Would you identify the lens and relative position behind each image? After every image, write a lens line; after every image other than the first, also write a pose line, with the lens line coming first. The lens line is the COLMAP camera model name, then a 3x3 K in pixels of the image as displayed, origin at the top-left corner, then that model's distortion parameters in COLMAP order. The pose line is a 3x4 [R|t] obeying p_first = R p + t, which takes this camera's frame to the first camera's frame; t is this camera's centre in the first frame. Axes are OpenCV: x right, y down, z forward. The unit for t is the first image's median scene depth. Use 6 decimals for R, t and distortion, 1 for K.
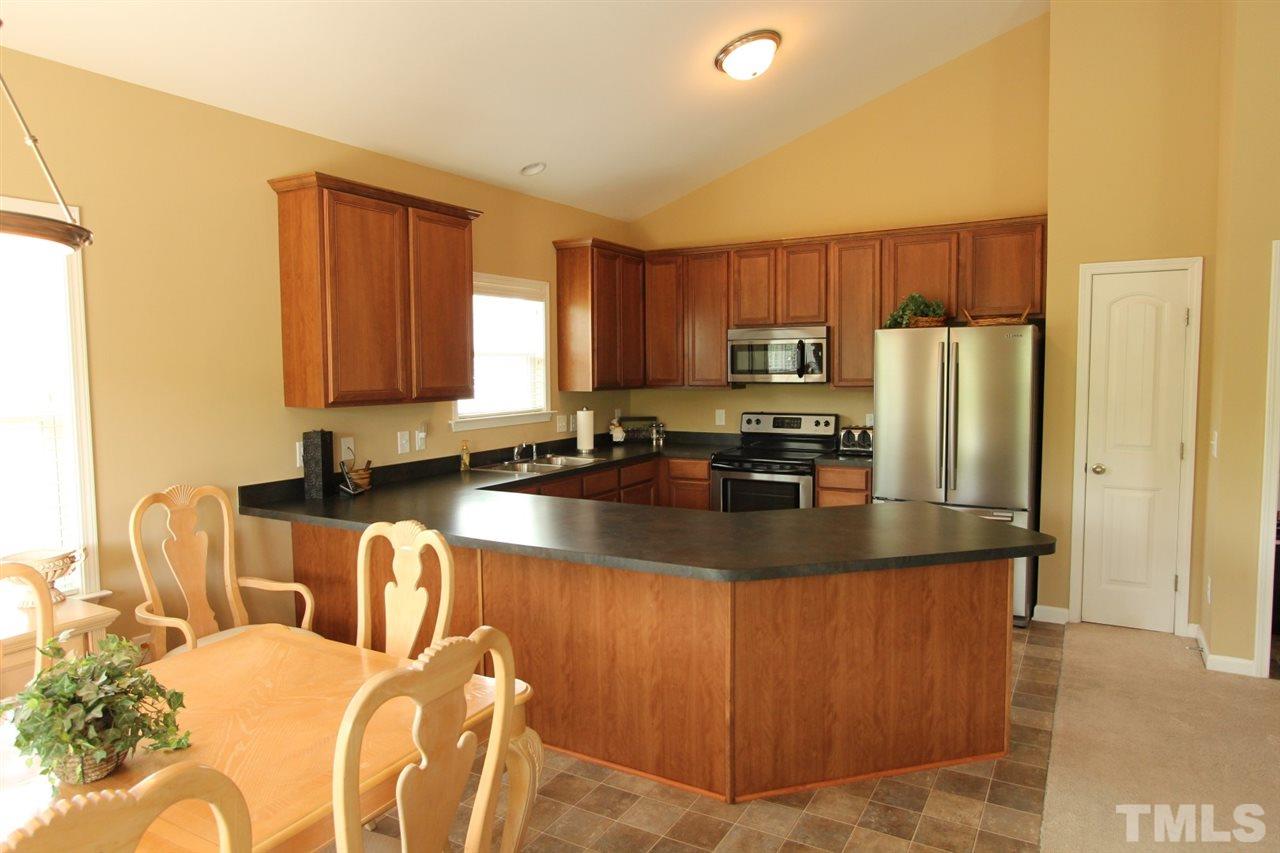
lens RADIAL K [[804.1, 0, 635.2], [0, 804.1, 417.7], [0, 0, 1]] dist [-0.005253, -0.000377]
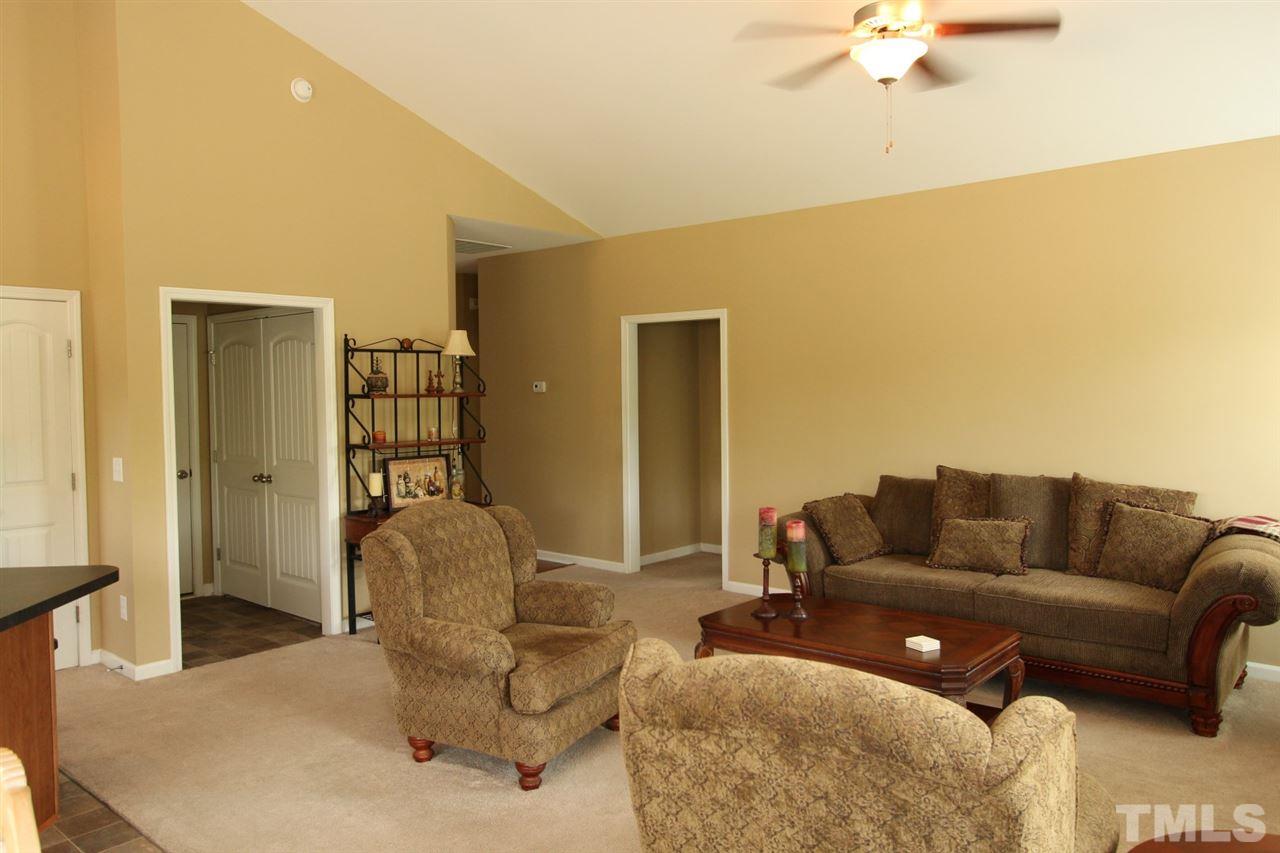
lens RADIAL K [[927.6, 0, 640.0], [0, 927.6, 426.5], [0, 0, 1]] dist [0.001374, 0.001830]
pose [[0.190108, -0.036476, 0.981085, -0.254823], [0.074563, 0.996960, 0.022618, -0.000531], [-0.978928, 0.068852, 0.192250, 0.061500]]
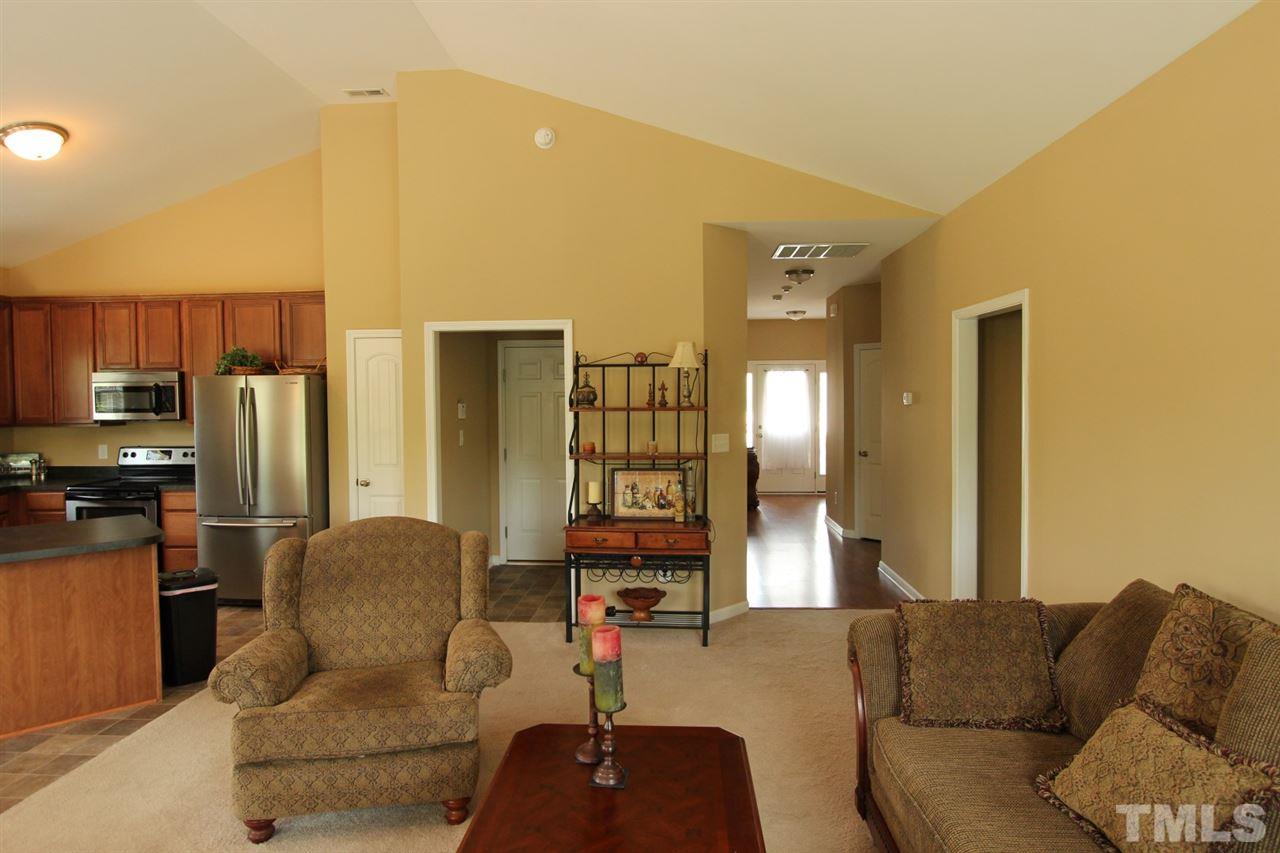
lens RADIAL K [[752.2, 0, 638.8], [0, 752.2, 421.6], [0, 0, 1]] dist [-0.004248, -0.000701]
pose [[0.899790, -0.012671, 0.436140, 0.368427], [0.027889, 0.999204, -0.028506, 0.009026], [-0.435432, 0.037813, 0.899427, -0.276881]]
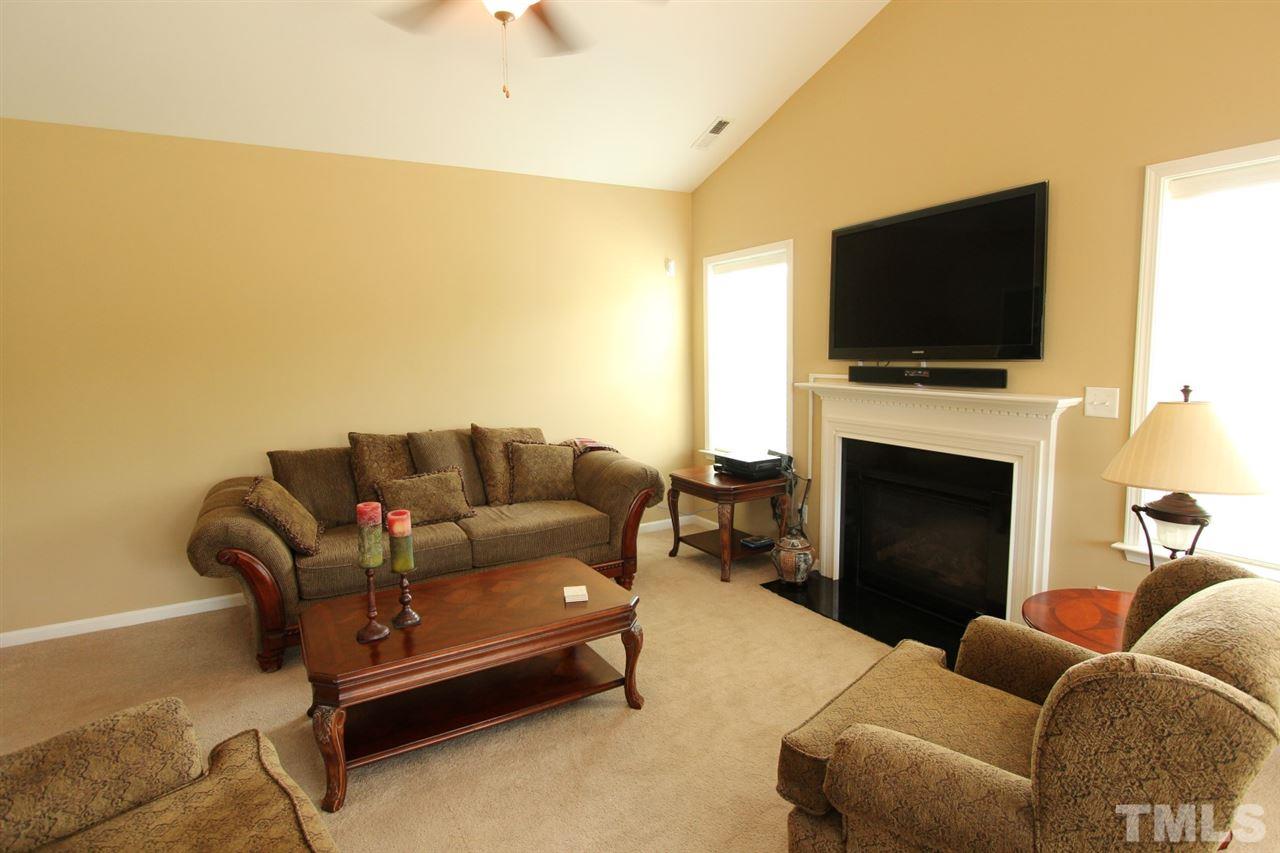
lens RADIAL K [[657.0, 0, 638.3], [0, 657.0, 419.3], [0, 0, 1]] dist [-0.002750, -0.000100]
pose [[-0.861609, -0.031075, 0.506620, 0.149898], [0.059945, 0.984909, 0.162362, -0.022792], [-0.504020, 0.170262, -0.846744, 0.379542]]
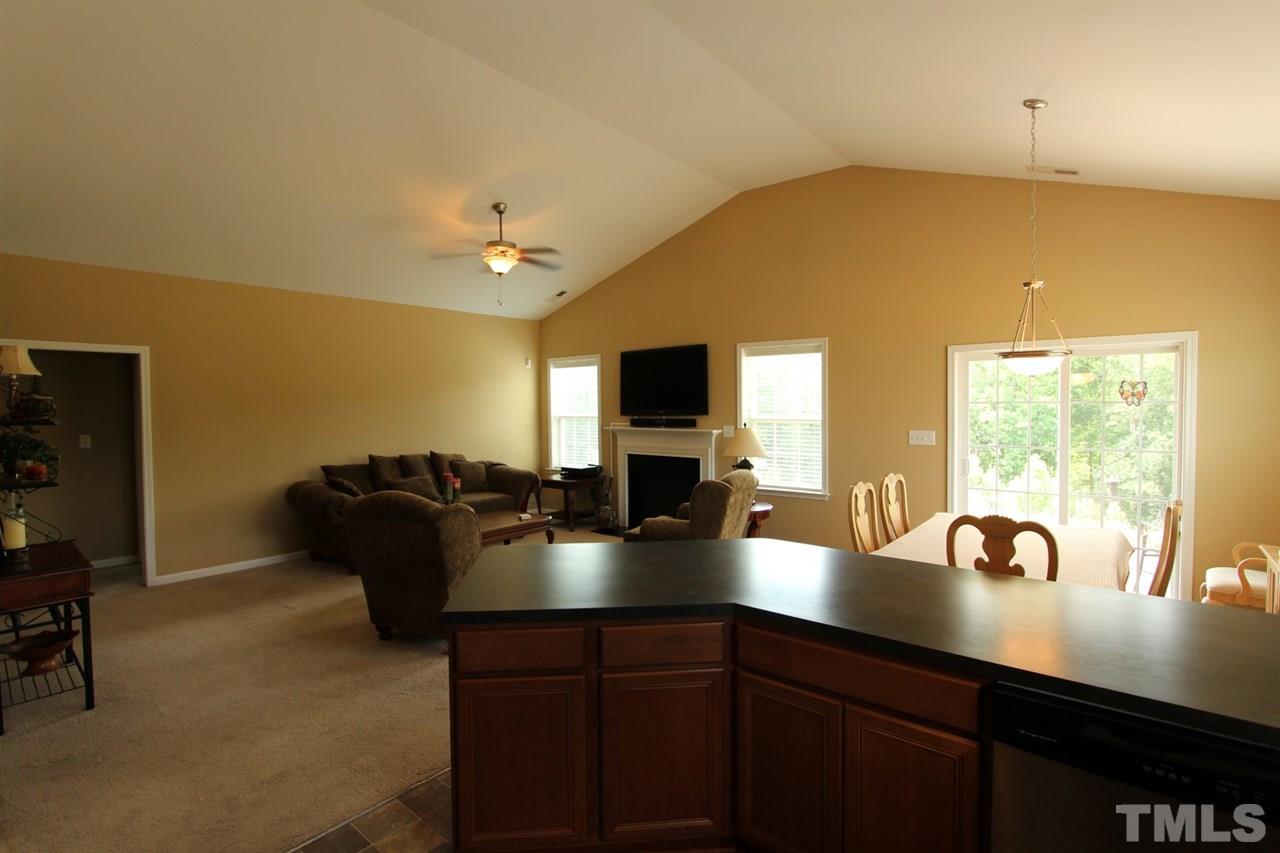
lens RADIAL K [[600.3, 0, 631.4], [0, 600.3, 422.4], [0, 0, 1]] dist [-0.000263, 0.000109]
pose [[-0.983624, 0.013678, 0.179712, 0.071989], [0.030760, 0.995227, 0.092612, -0.065956], [-0.177587, 0.096624, -0.979350, 0.970881]]
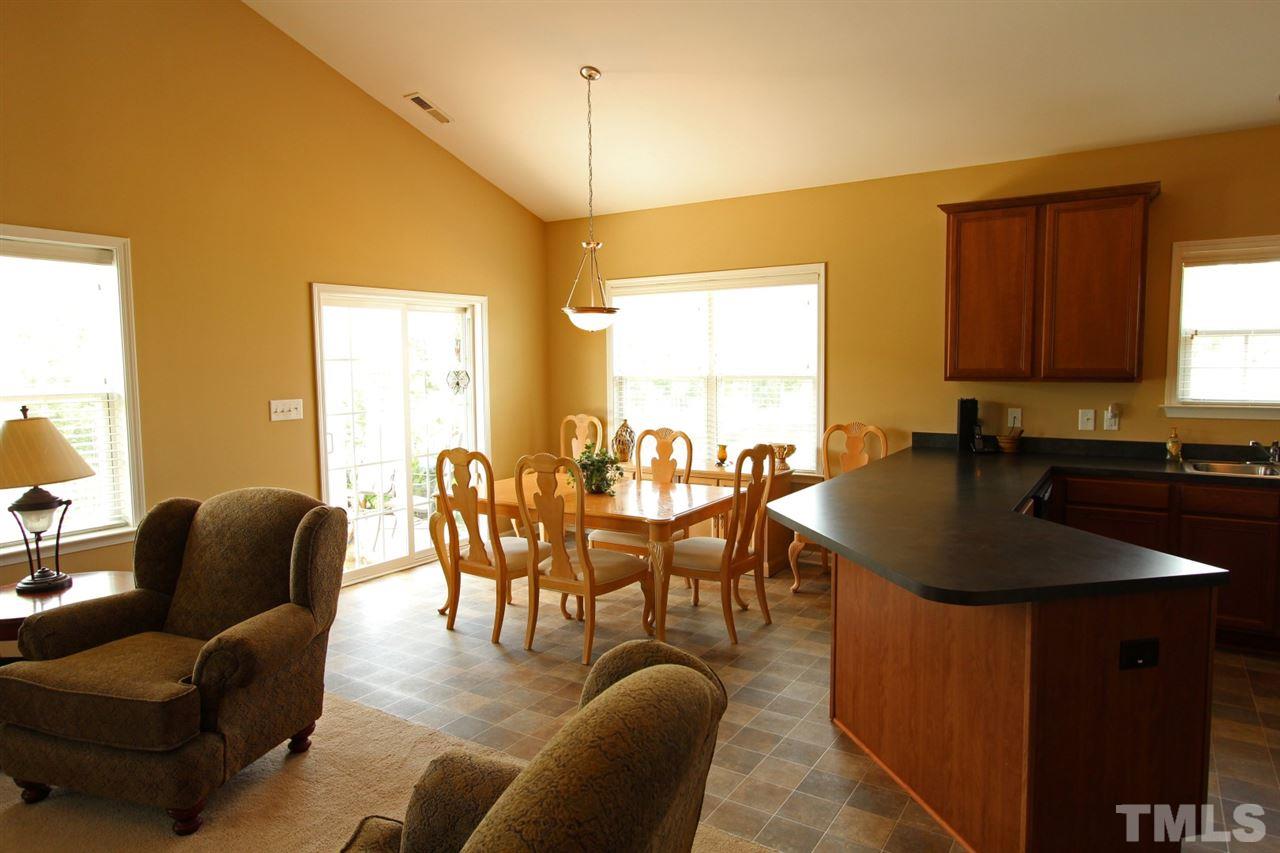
lens RADIAL K [[804.1, 0, 635.2], [0, 804.1, 417.7], [0, 0, 1]] dist [-0.005253, -0.000377]
pose [[-0.048637, 0.088272, -0.994908, 0.665362], [-0.051823, 0.994522, 0.090771, -0.031557], [0.997471, 0.055974, -0.043796, 0.380994]]
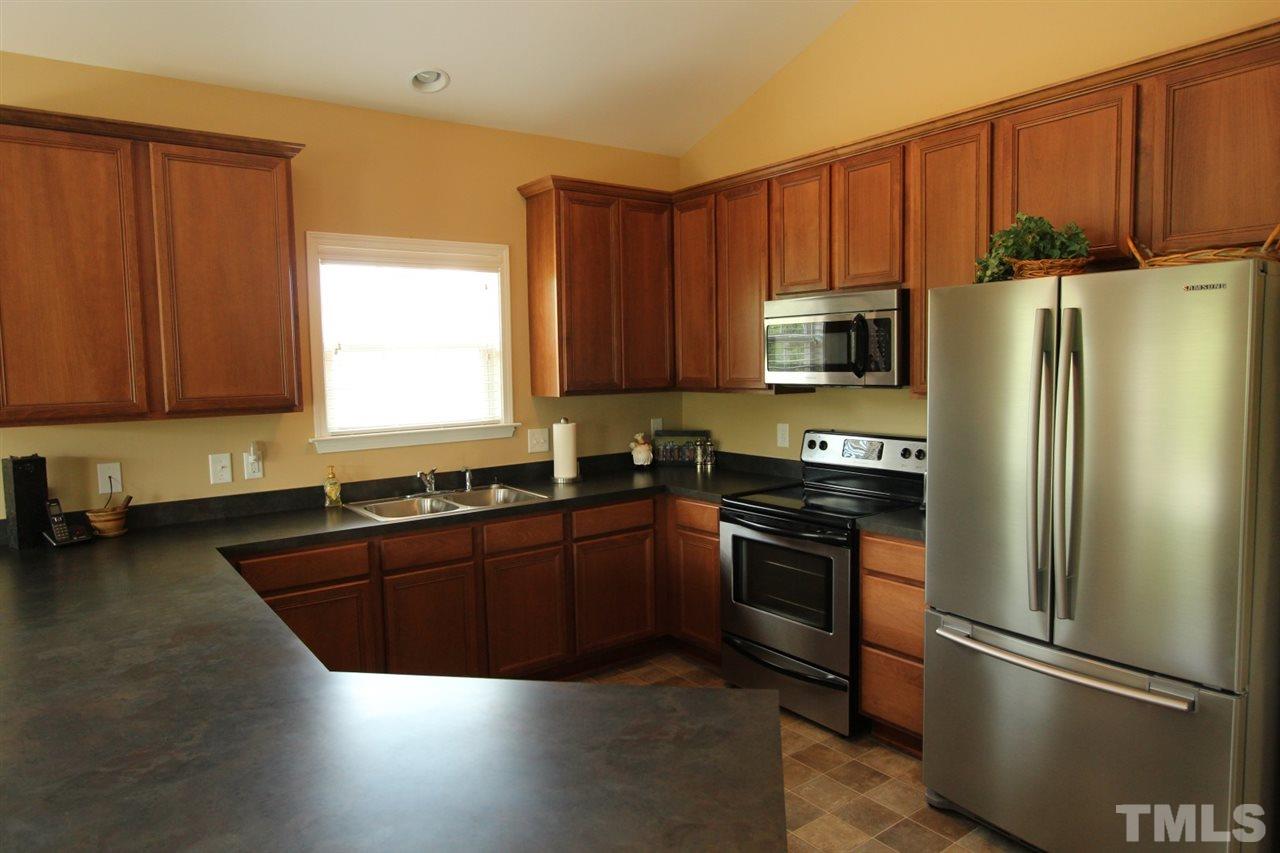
lens RADIAL K [[804.1, 0, 635.2], [0, 804.1, 417.7], [0, 0, 1]] dist [-0.005253, -0.000377]
pose [[0.914242, 0.020191, -0.404664, 0.304535], [-0.013562, 0.999723, 0.019243, -0.030207], [0.404941, -0.012105, 0.914263, 0.401085]]
